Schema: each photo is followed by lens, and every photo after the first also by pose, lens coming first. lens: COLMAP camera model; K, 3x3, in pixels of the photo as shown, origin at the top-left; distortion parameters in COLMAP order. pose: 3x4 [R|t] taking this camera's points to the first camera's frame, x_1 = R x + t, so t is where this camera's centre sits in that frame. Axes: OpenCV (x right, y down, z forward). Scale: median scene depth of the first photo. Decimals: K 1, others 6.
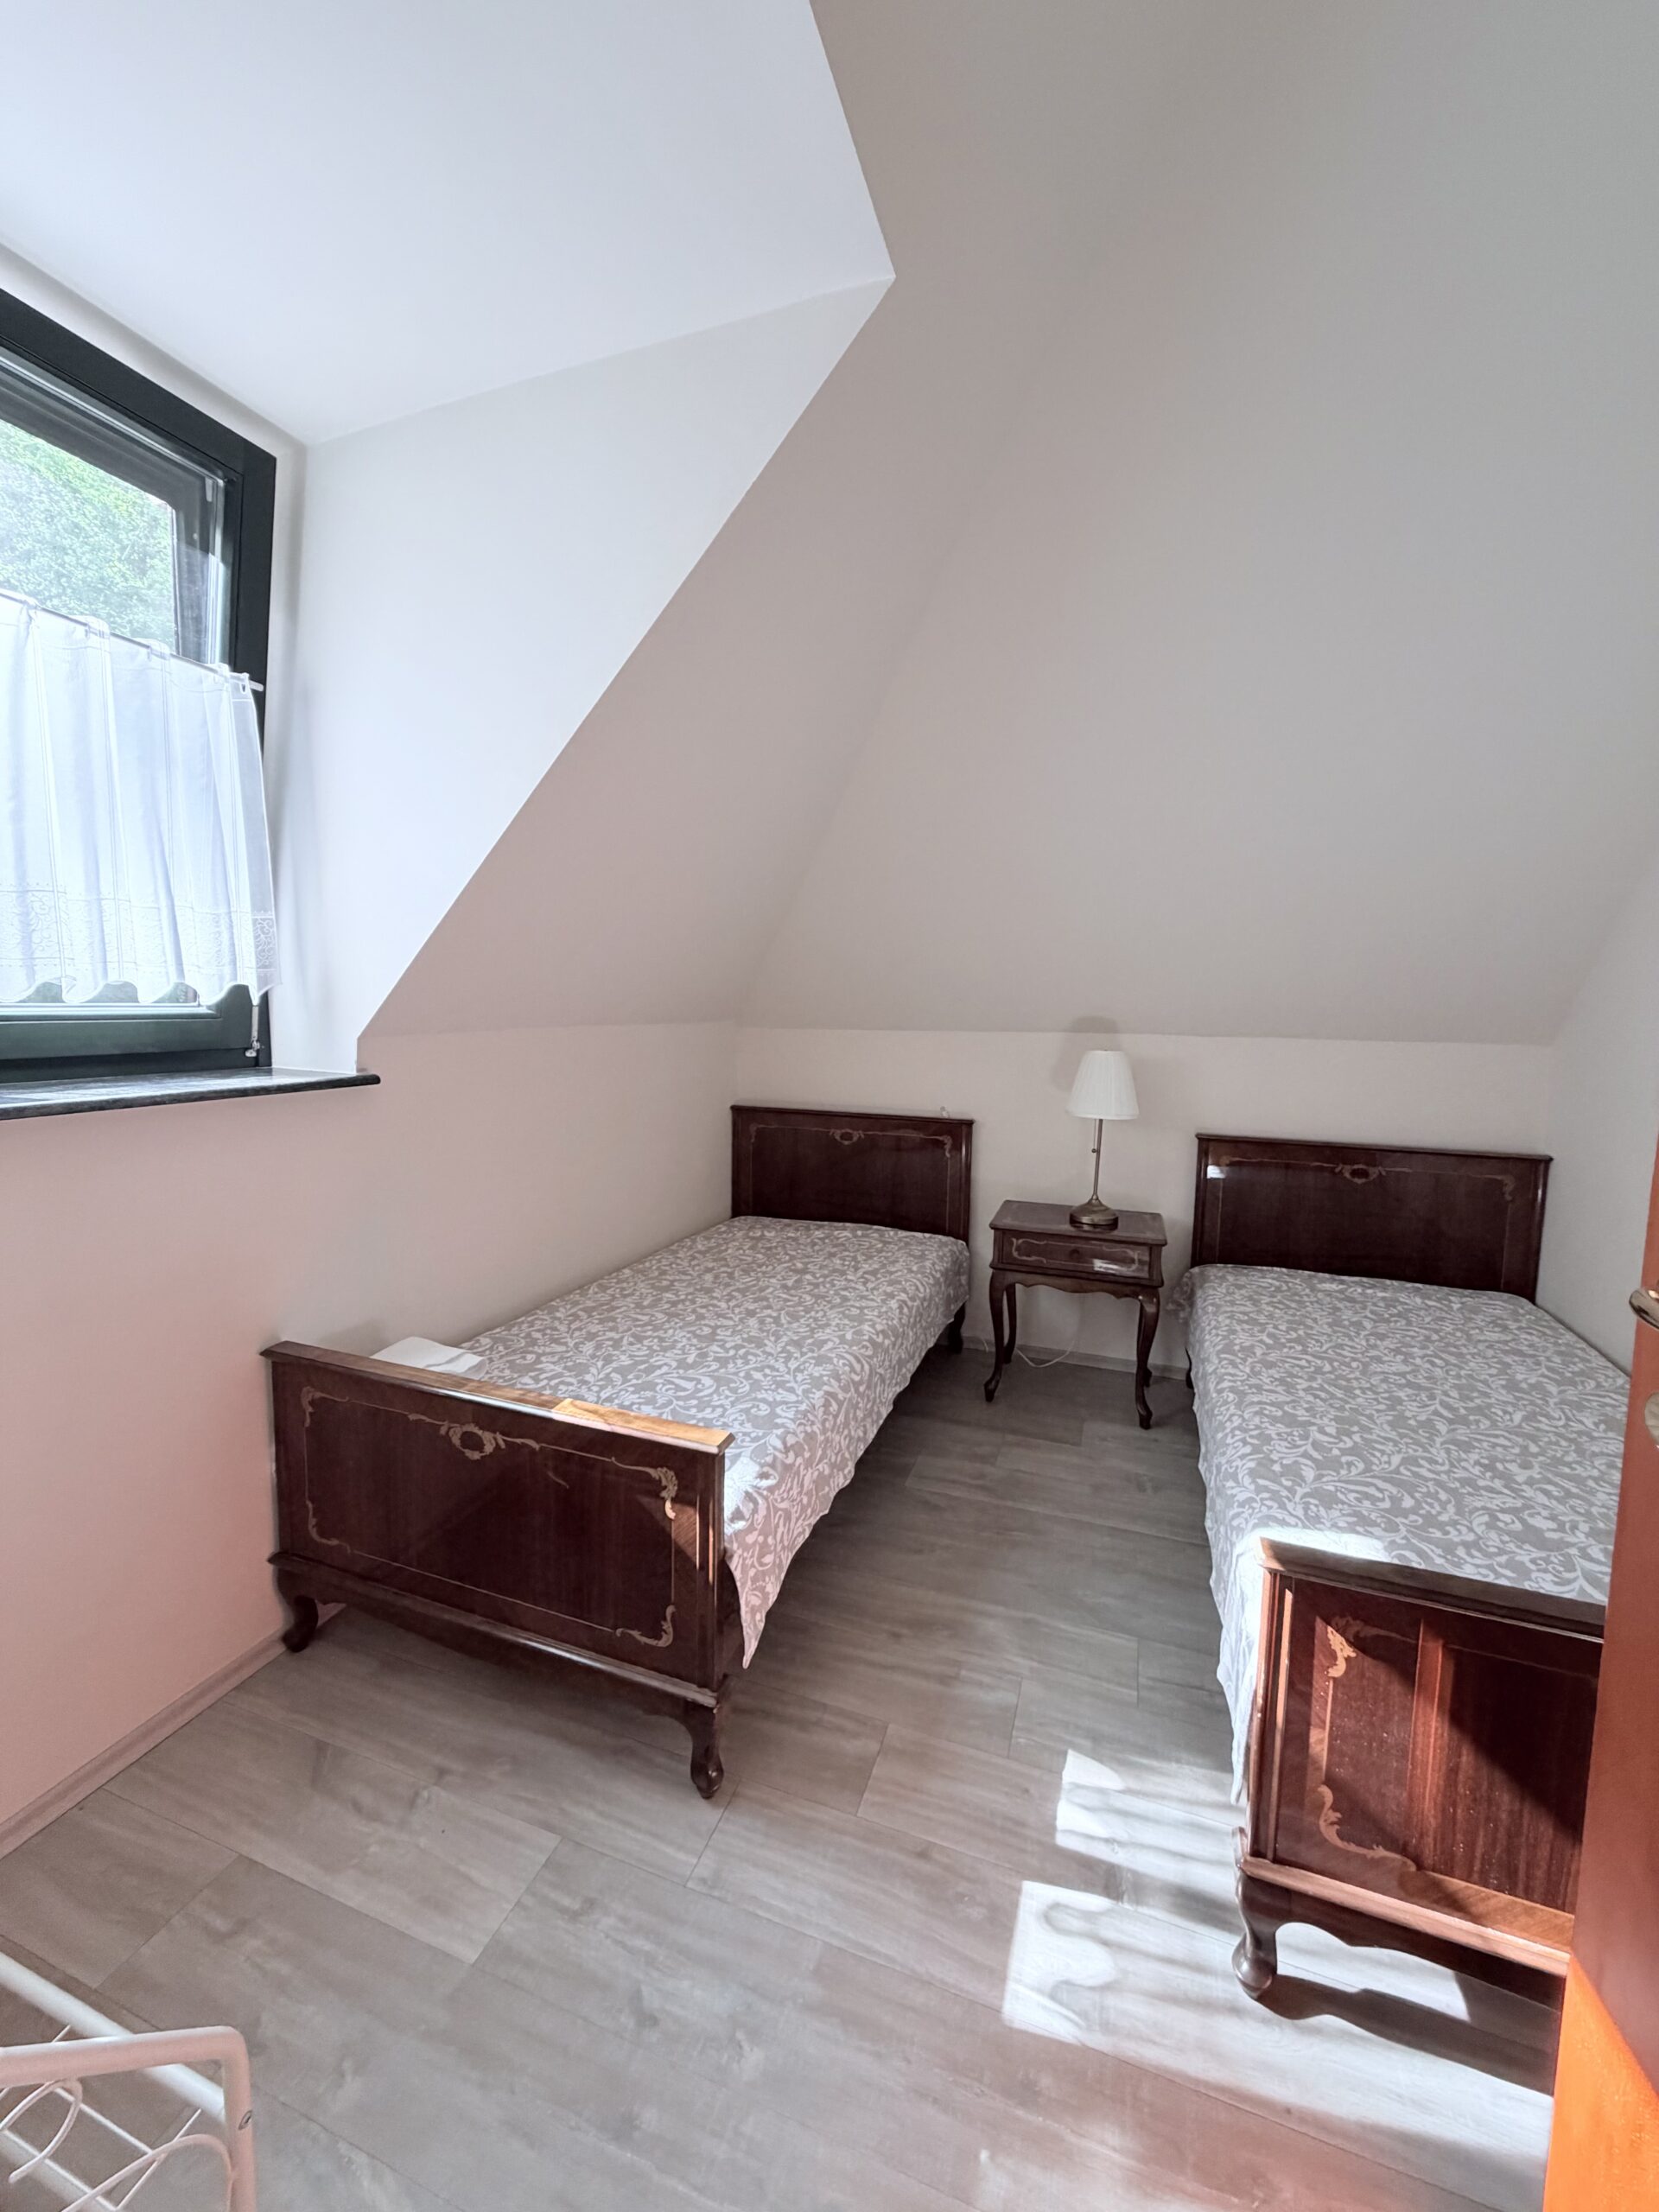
lens RADIAL K [[880.3, 0, 827.8], [0, 880.3, 1095.7], [0, 0, 1]] dist [-0.005800, 0.003125]
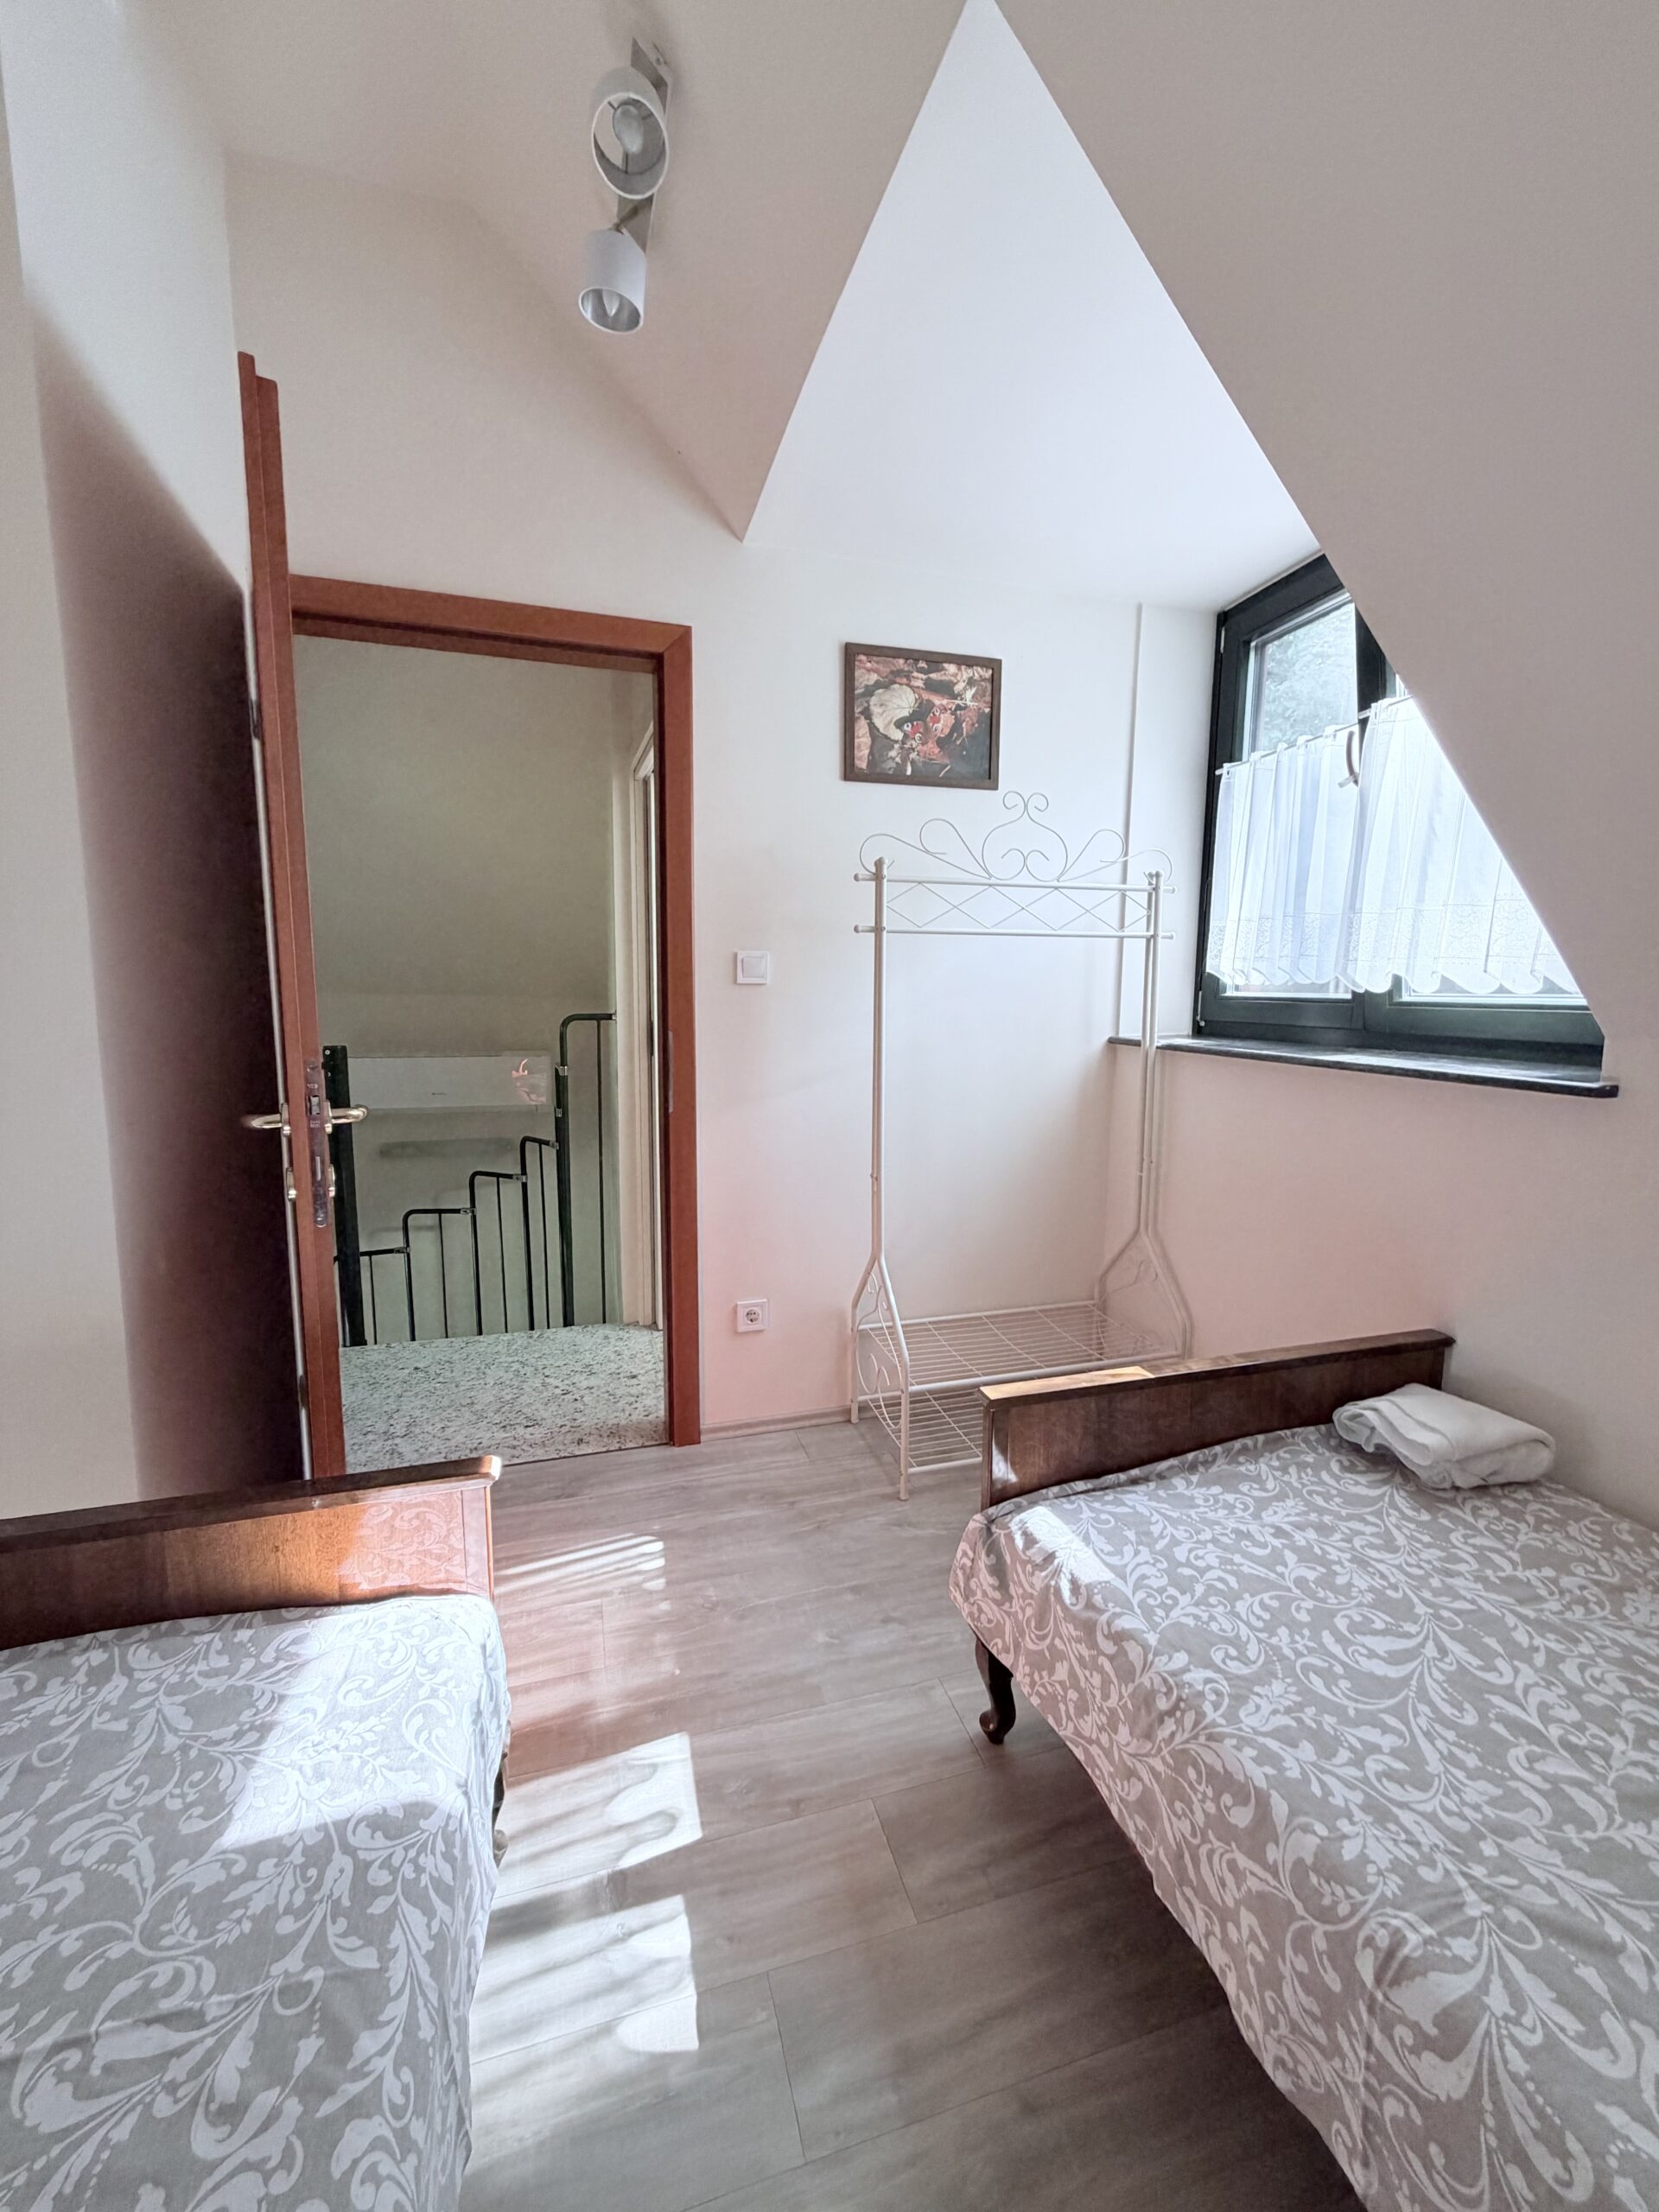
lens RADIAL K [[880.3, 0, 827.8], [0, 880.3, 1095.7], [0, 0, 1]] dist [-0.005800, 0.003125]
pose [[-0.806971, 0.052204, -0.588280, 0.563224], [-0.081354, 0.976764, 0.198275, -0.133820], [0.584961, 0.207862, -0.783973, 1.457217]]
